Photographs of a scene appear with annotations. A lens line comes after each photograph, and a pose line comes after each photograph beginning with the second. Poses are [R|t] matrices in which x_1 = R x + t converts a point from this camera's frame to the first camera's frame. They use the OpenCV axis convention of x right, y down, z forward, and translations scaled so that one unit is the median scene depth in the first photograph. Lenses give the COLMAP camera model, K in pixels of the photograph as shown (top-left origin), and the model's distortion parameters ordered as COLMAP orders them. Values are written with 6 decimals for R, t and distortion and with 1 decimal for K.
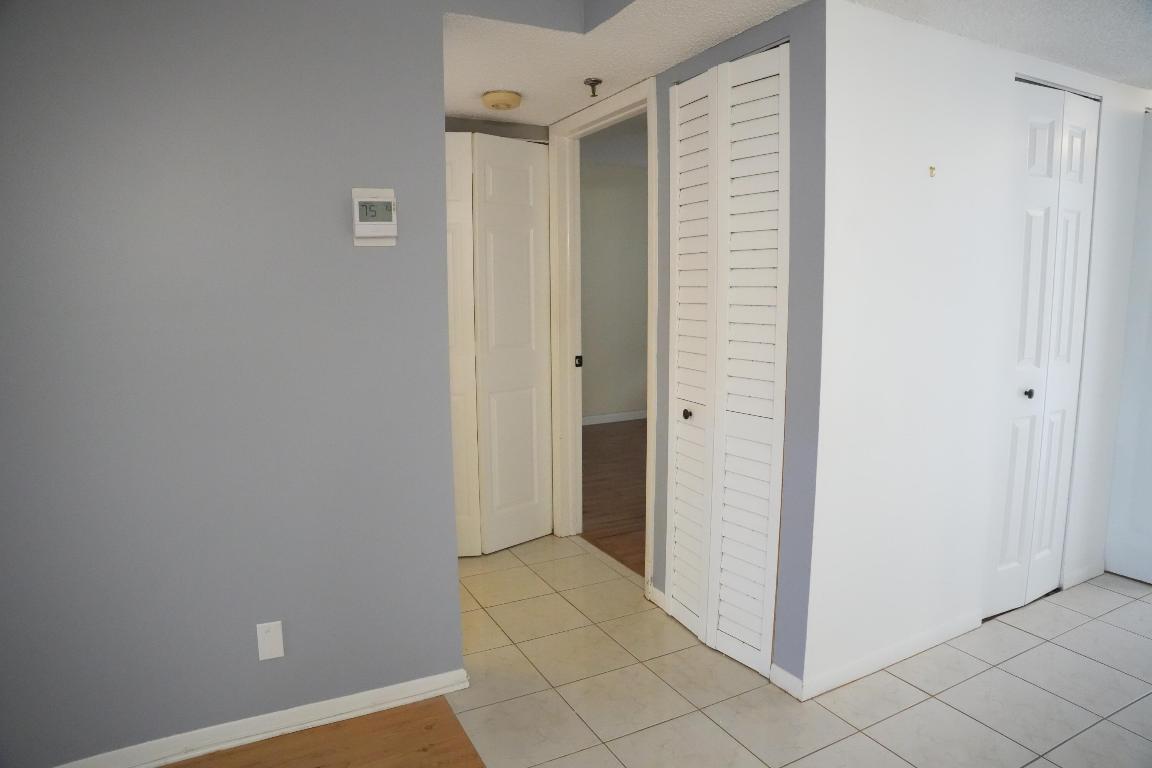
lens RADIAL K [[720.2, 0, 581.6], [0, 720.2, 382.8], [0, 0, 1]] dist [-0.101444, 0.023630]
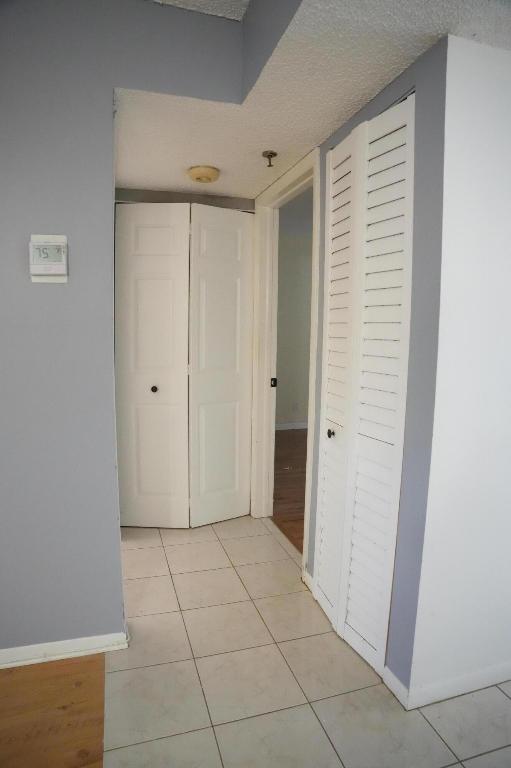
lens RADIAL K [[480.1, 0, 252.3], [0, 480.1, 385.4], [0, 0, 1]] dist [-0.101444, 0.023630]
pose [[0.983663, 0.042687, -0.174886, 0.154456], [-0.045252, 0.998918, -0.010702, -0.019513], [0.174239, 0.018441, 0.984531, 0.221330]]
